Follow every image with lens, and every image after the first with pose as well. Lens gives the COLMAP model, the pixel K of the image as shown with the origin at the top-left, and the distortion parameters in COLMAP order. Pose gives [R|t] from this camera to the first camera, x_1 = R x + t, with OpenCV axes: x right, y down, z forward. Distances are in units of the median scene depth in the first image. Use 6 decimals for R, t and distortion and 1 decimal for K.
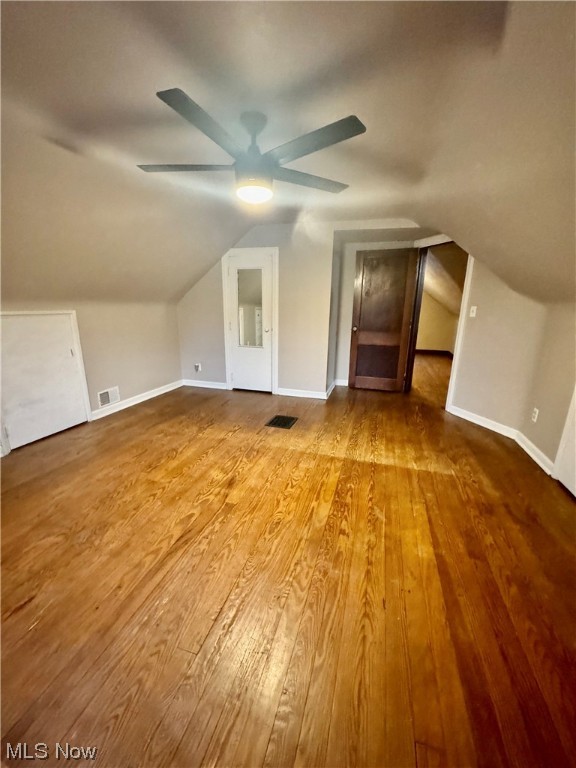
lens RADIAL K [[306.2, 0, 289.5], [0, 306.2, 384.4], [0, 0, 1]] dist [-0.002046, -0.000009]
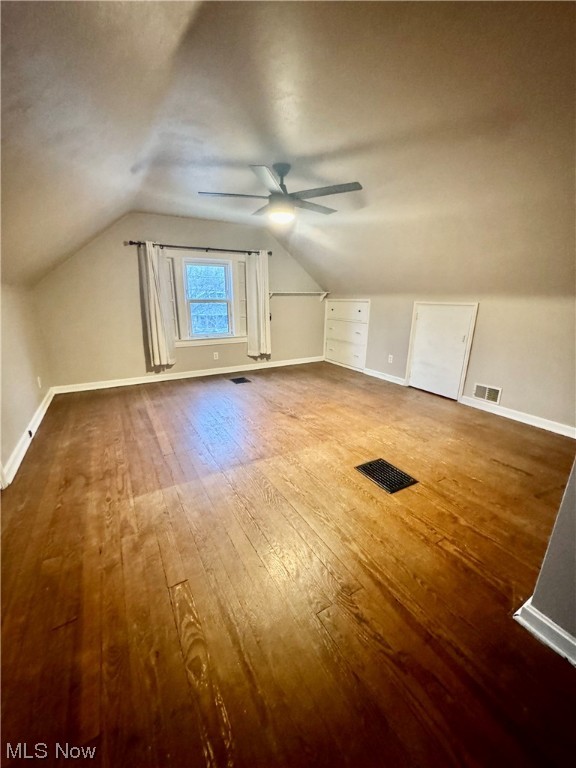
lens RADIAL K [[306.2, 0, 288.7], [0, 306.2, 383.0], [0, 0, 1]] dist [-0.002046, -0.000009]
pose [[-0.684489, 0.186173, -0.704851, 0.735664], [-0.198118, 0.882953, 0.425610, -0.391931], [0.701587, 0.430969, -0.567487, 1.557098]]
